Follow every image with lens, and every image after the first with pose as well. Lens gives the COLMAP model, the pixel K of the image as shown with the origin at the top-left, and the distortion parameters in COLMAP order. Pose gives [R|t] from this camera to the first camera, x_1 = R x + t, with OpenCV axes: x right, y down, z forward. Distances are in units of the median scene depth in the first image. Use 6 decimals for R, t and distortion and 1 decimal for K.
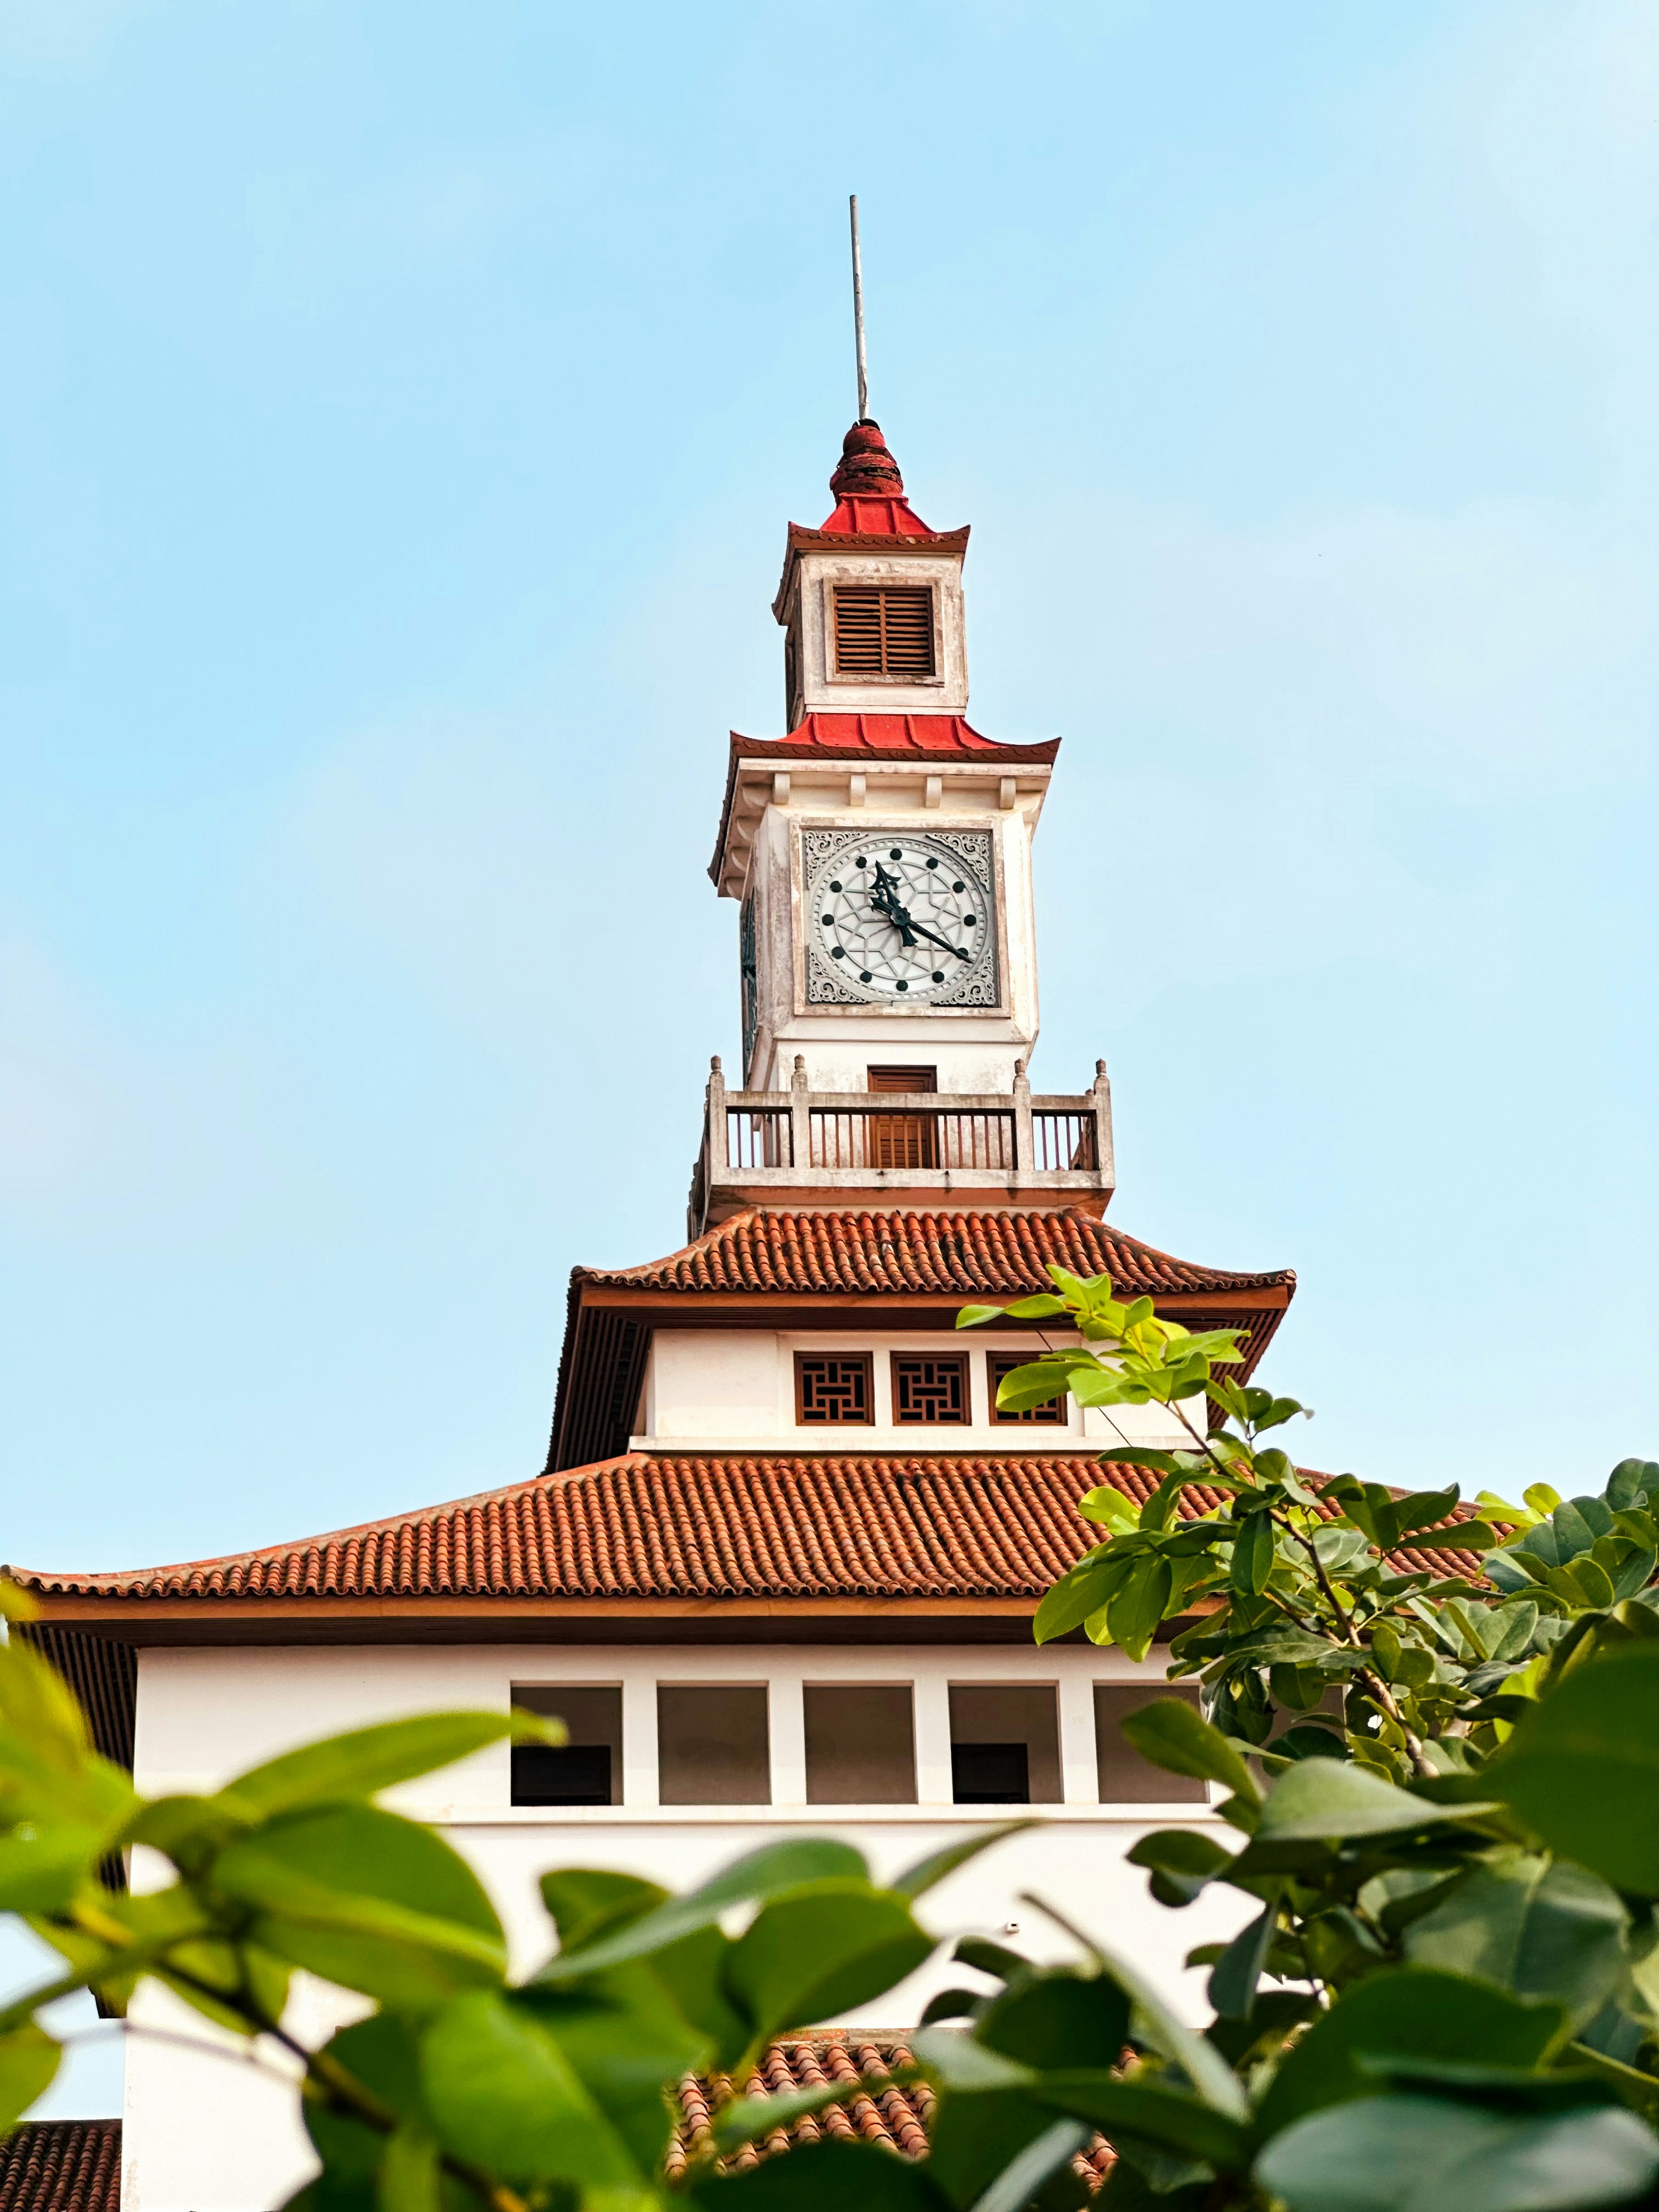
lens RADIAL K [[5088.3, 0, 829.5], [0, 5088.3, 1106.0], [0, 0, 1]] dist [-0.532568, 12.491293]
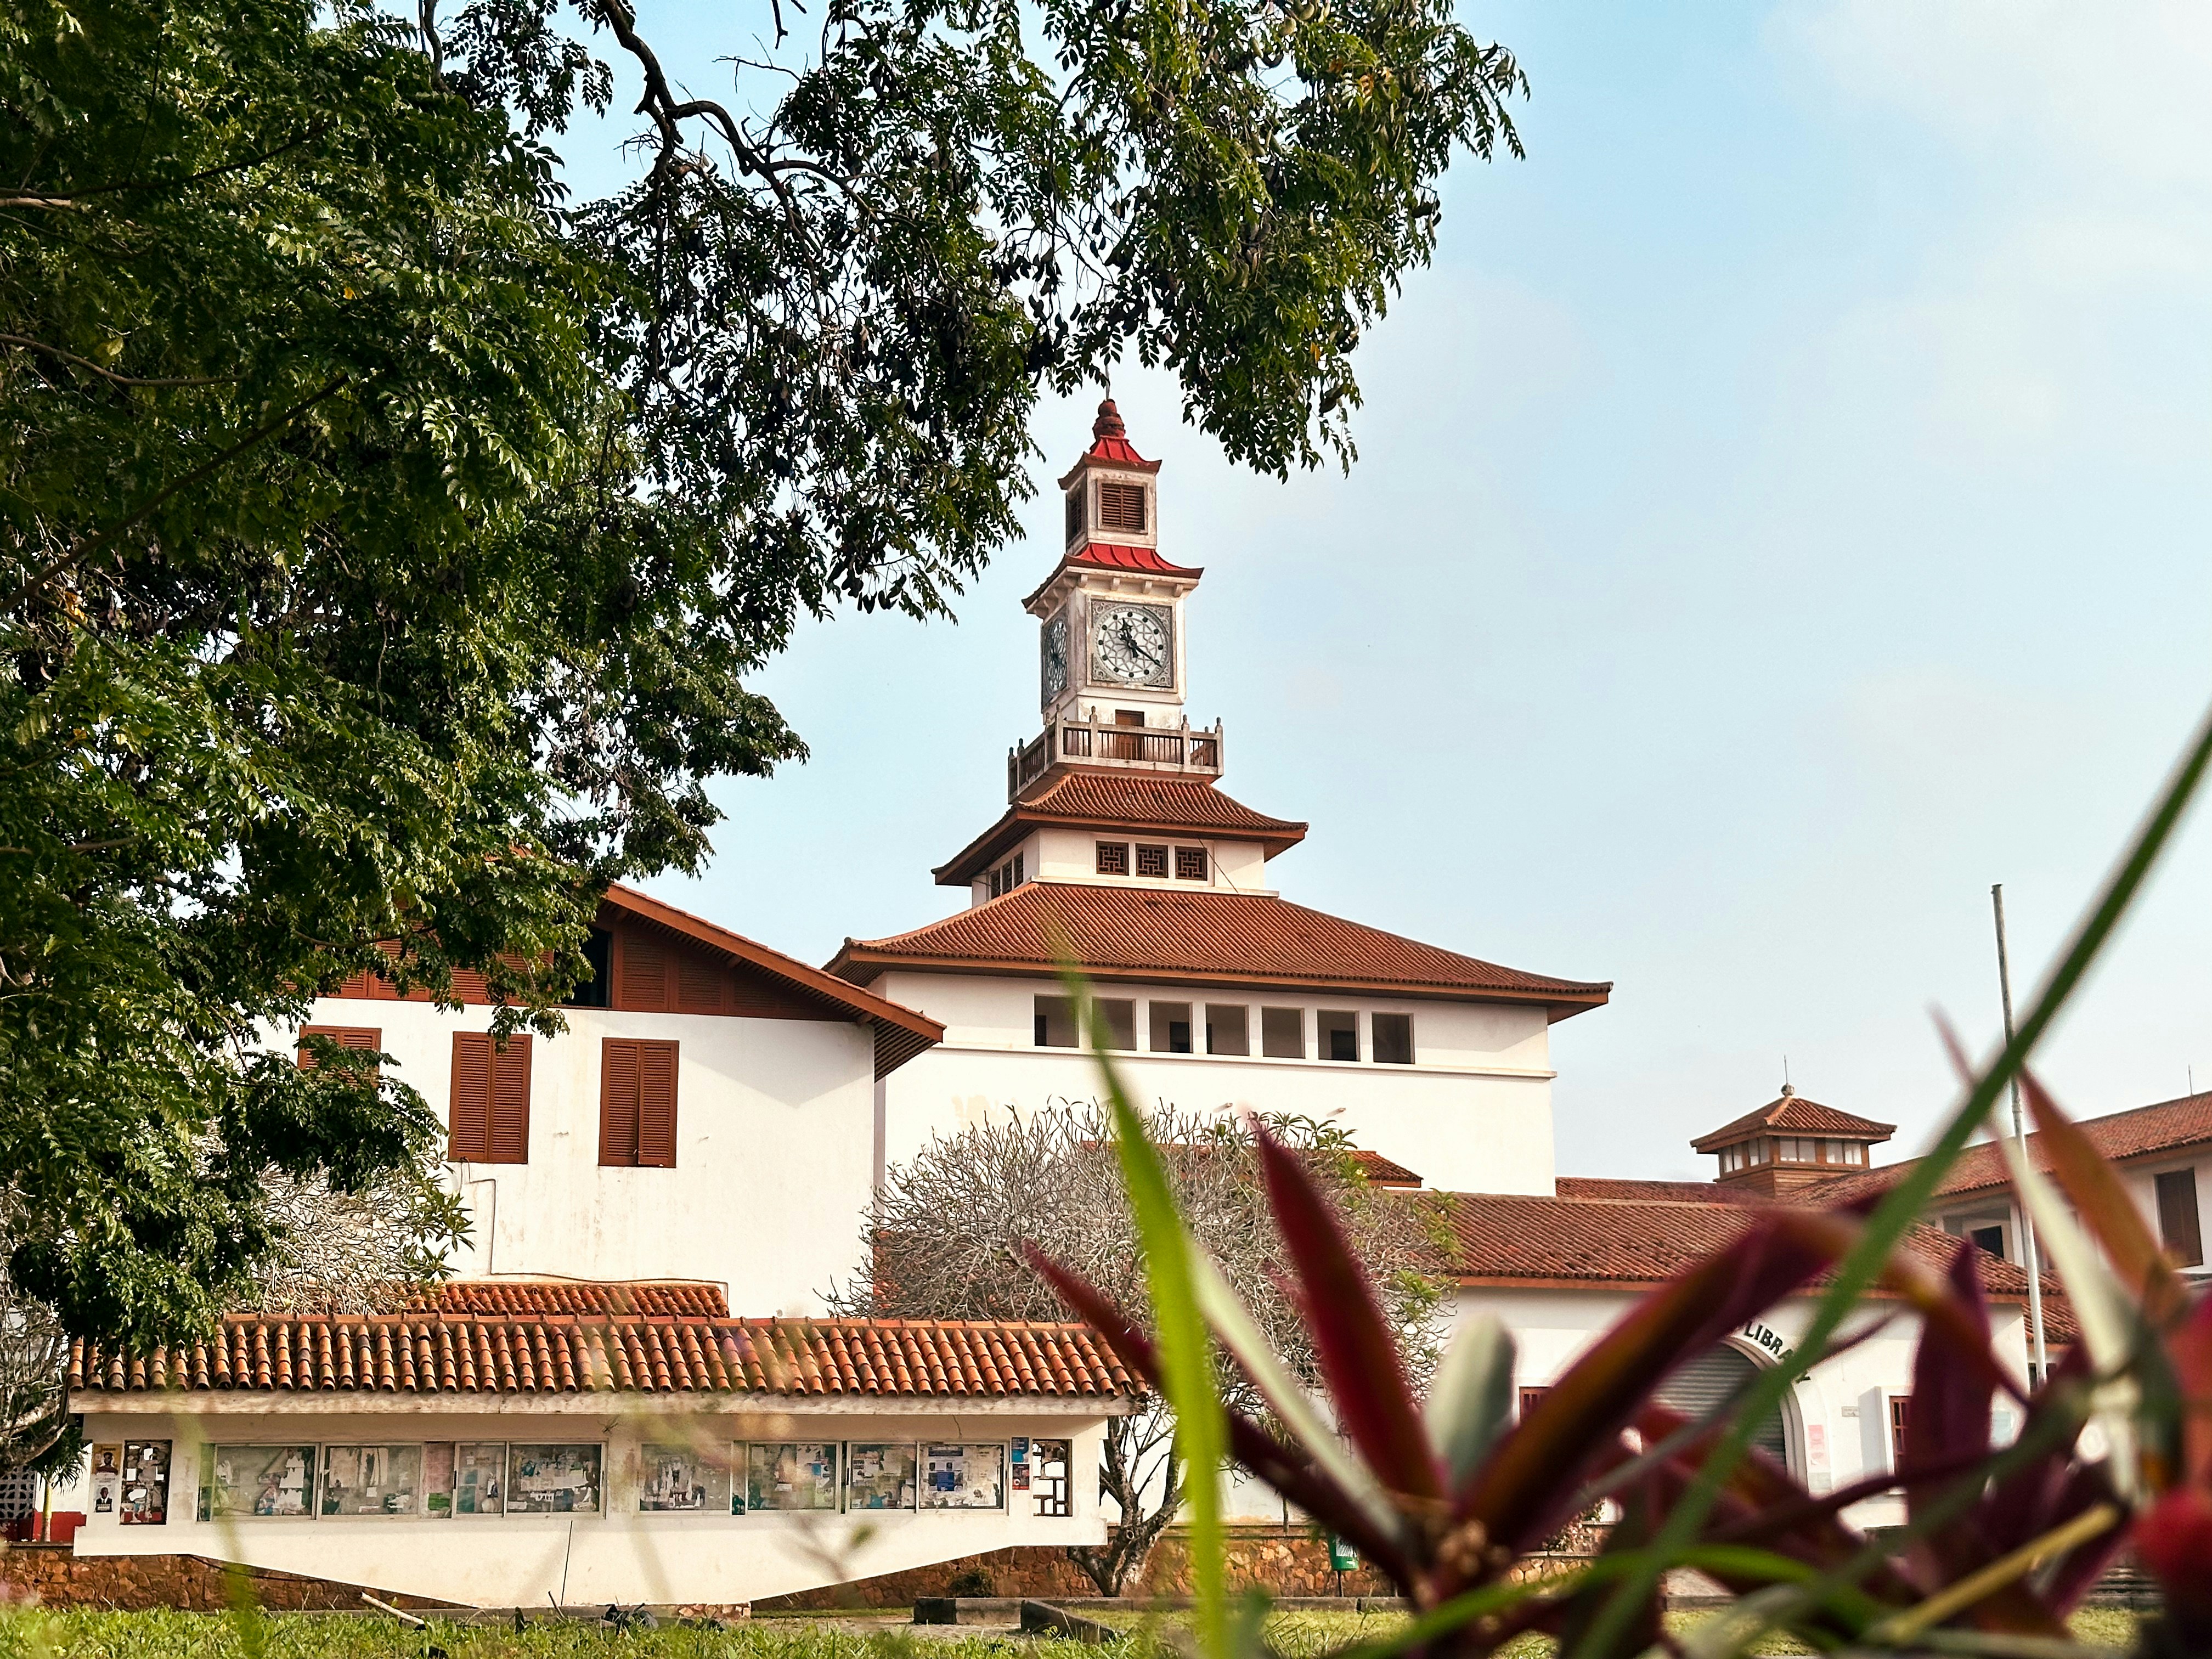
lens RADIAL K [[3146.3, 0, 1106.0], [0, 3146.3, 829.5], [0, 0, 1]] dist [0.141298, -0.212037]
pose [[0.974423, 0.071979, 0.212884, -0.291111], [-0.097086, 0.989187, 0.109925, -0.108689], [-0.202670, -0.127782, 0.970874, -0.373463]]
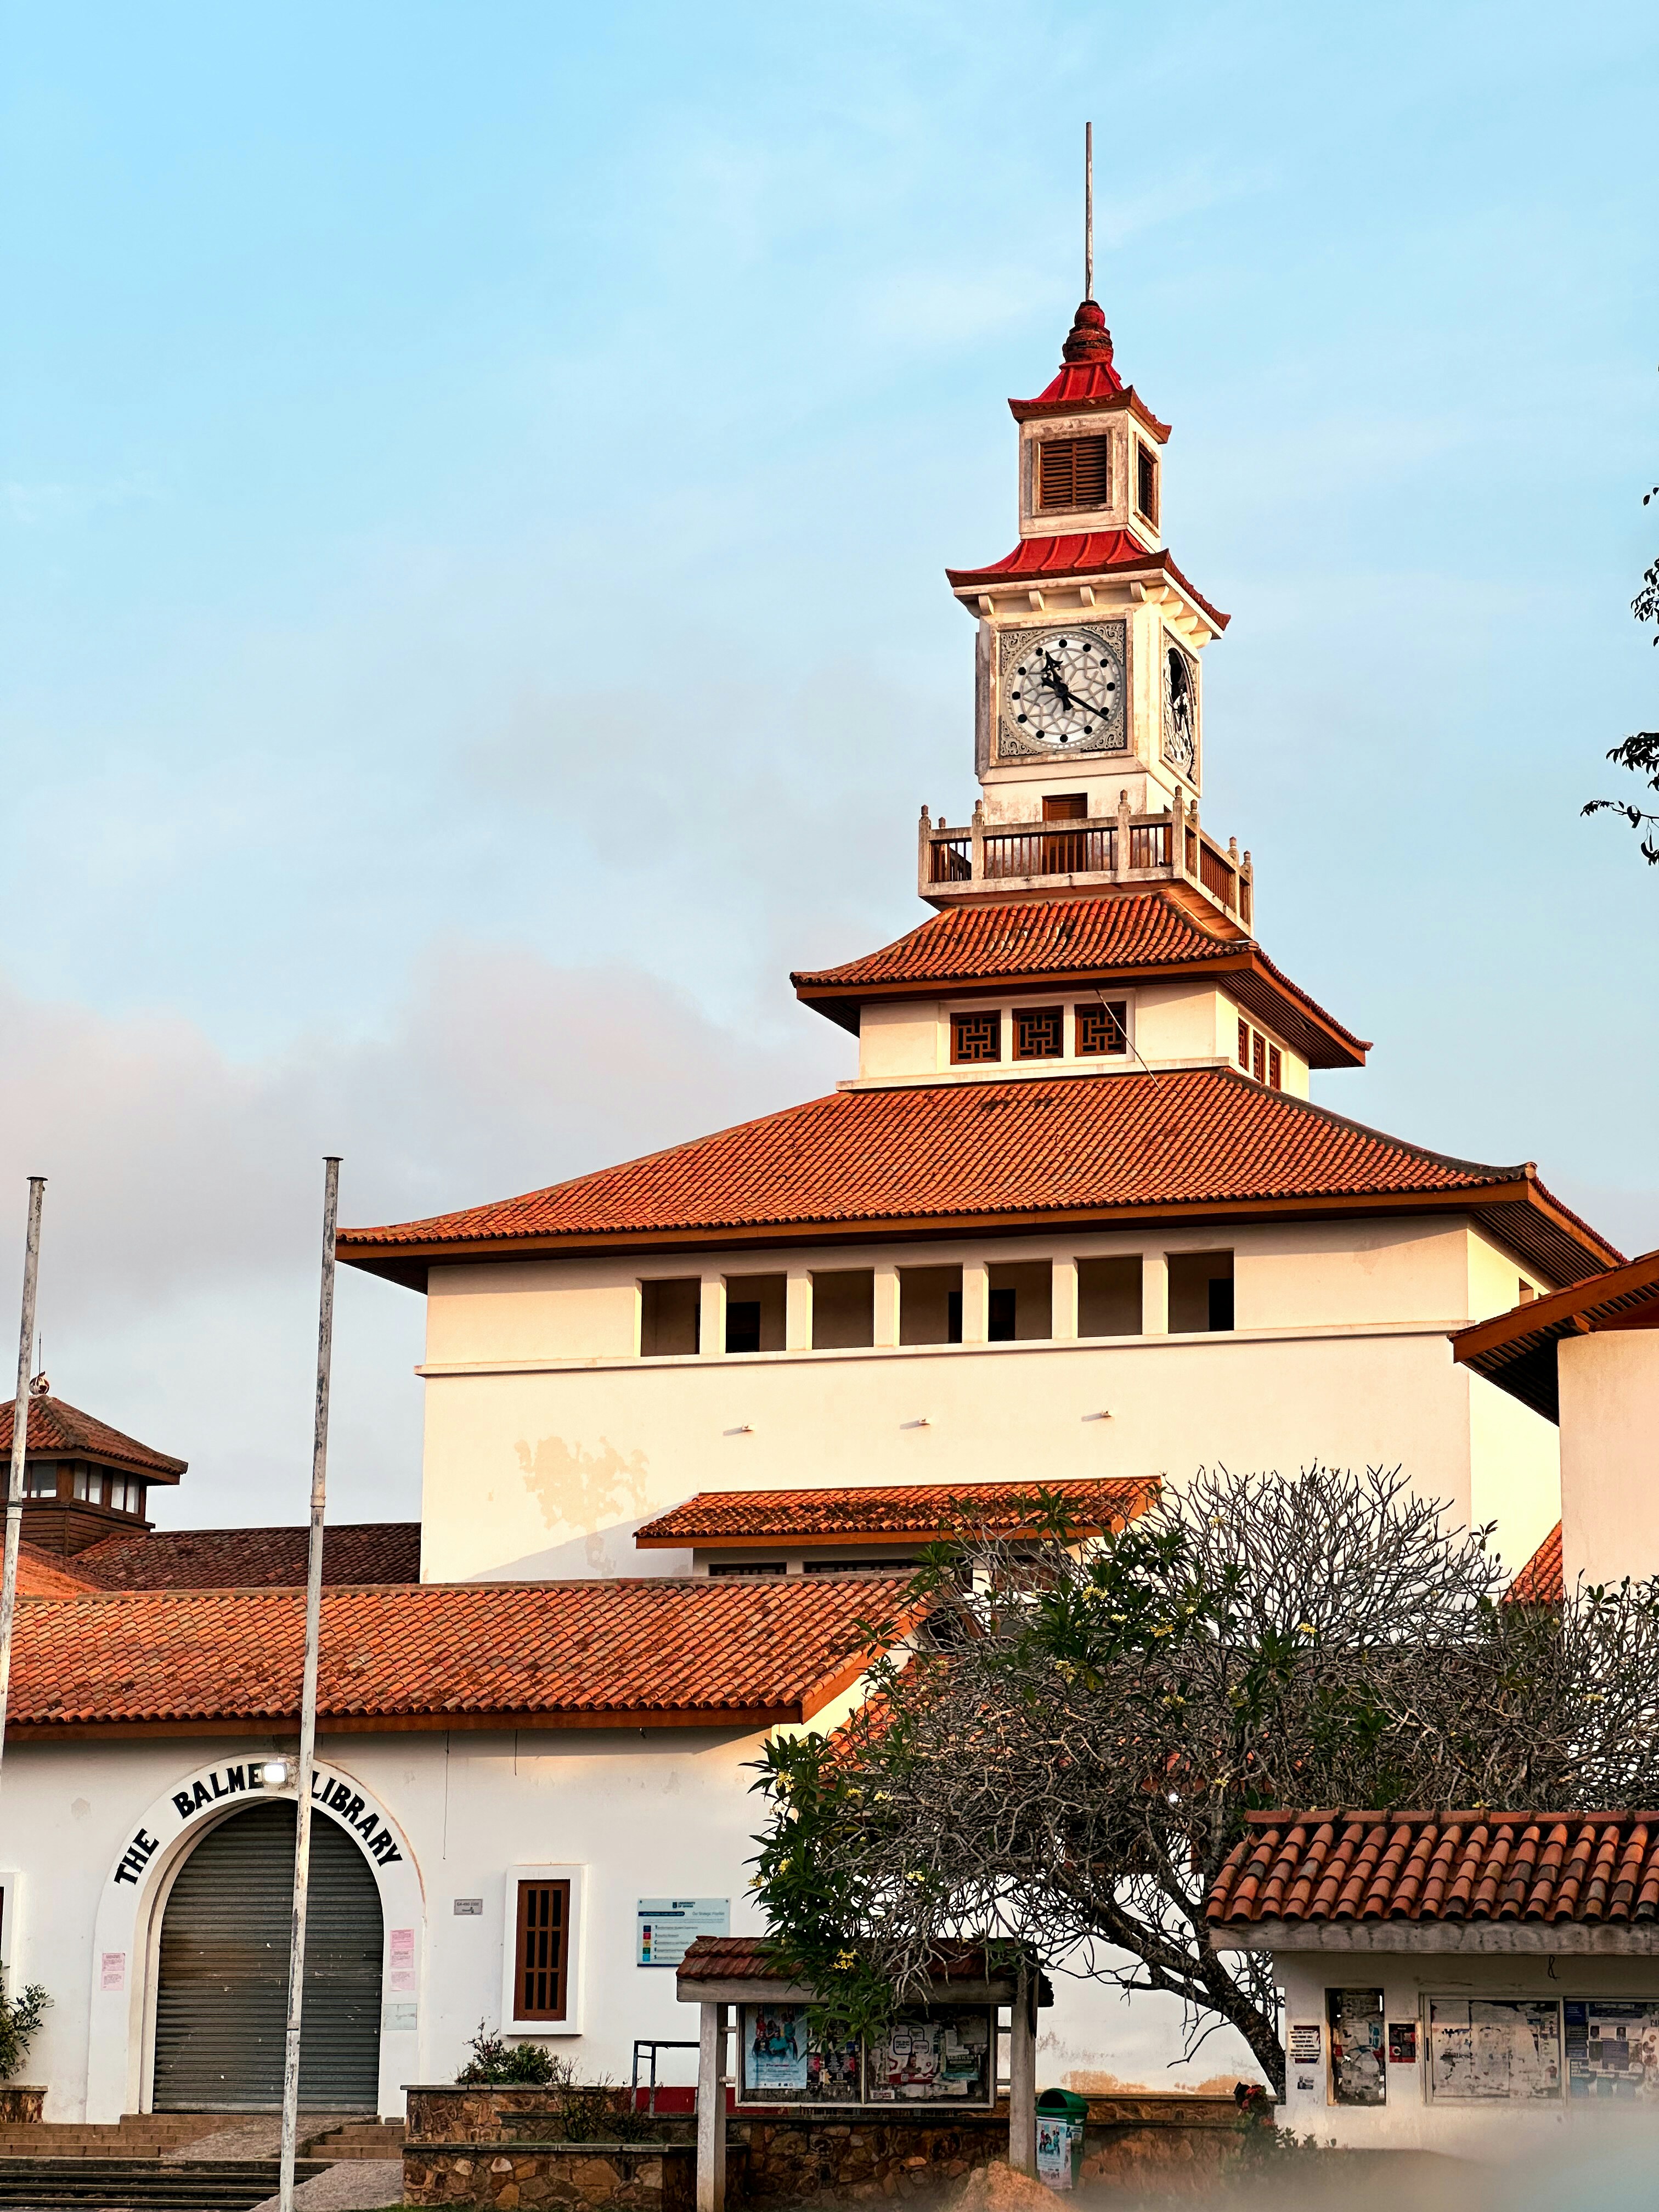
lens RADIAL K [[5100.6, 0, 778.9], [0, 5100.6, 1016.5], [0, 0, 1]] dist [-0.091841, 3.542741]
pose [[0.905340, -0.055580, -0.421036, 0.546913], [0.118303, 0.985163, 0.124334, -0.135519], [0.407878, -0.162375, 0.898482, -0.351017]]
